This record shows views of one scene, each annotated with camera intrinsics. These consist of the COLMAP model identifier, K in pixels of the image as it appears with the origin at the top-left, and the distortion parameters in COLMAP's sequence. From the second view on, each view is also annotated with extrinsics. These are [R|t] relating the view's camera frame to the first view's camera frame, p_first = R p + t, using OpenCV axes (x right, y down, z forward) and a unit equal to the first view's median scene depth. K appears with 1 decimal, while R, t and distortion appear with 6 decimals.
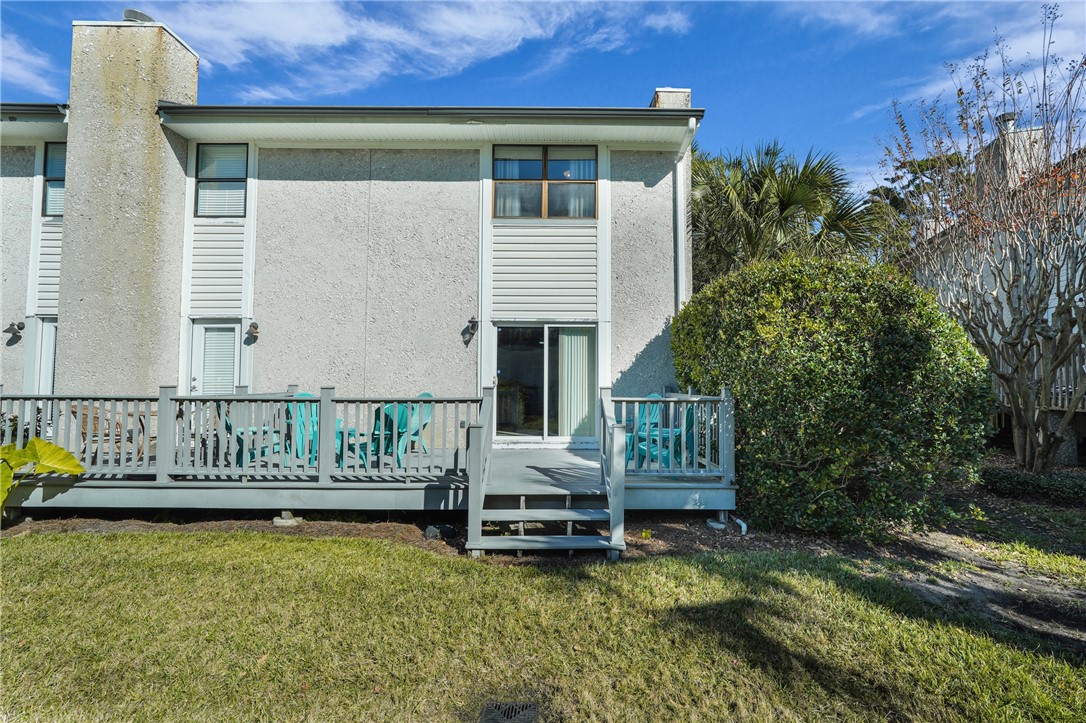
lens RADIAL K [[480.9, 0, 598.8], [0, 480.9, 362.6], [0, 0, 1]] dist [-0.004150, 0.004299]
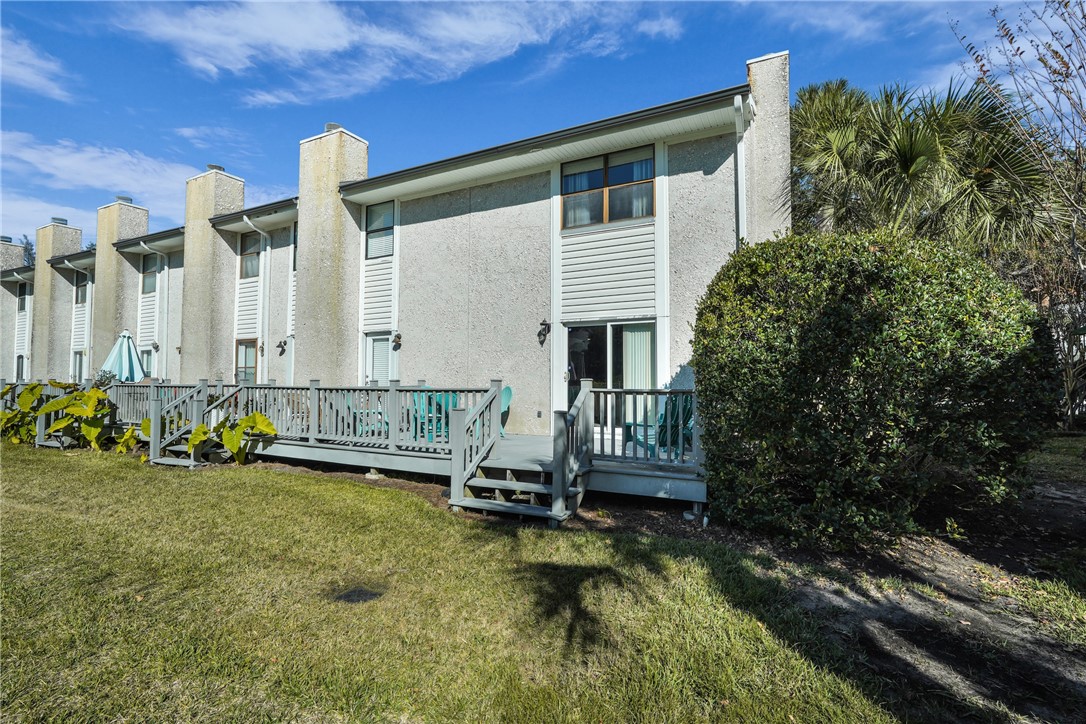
lens RADIAL K [[479.2, 0, 543.0], [0, 479.2, 362.0], [0, 0, 1]] dist [-0.001364, 0.000851]
pose [[0.896082, -0.020211, -0.443429, 0.231251], [0.022344, 0.999750, -0.000416, 0.005152], [0.443326, -0.009535, 0.896310, -0.016998]]
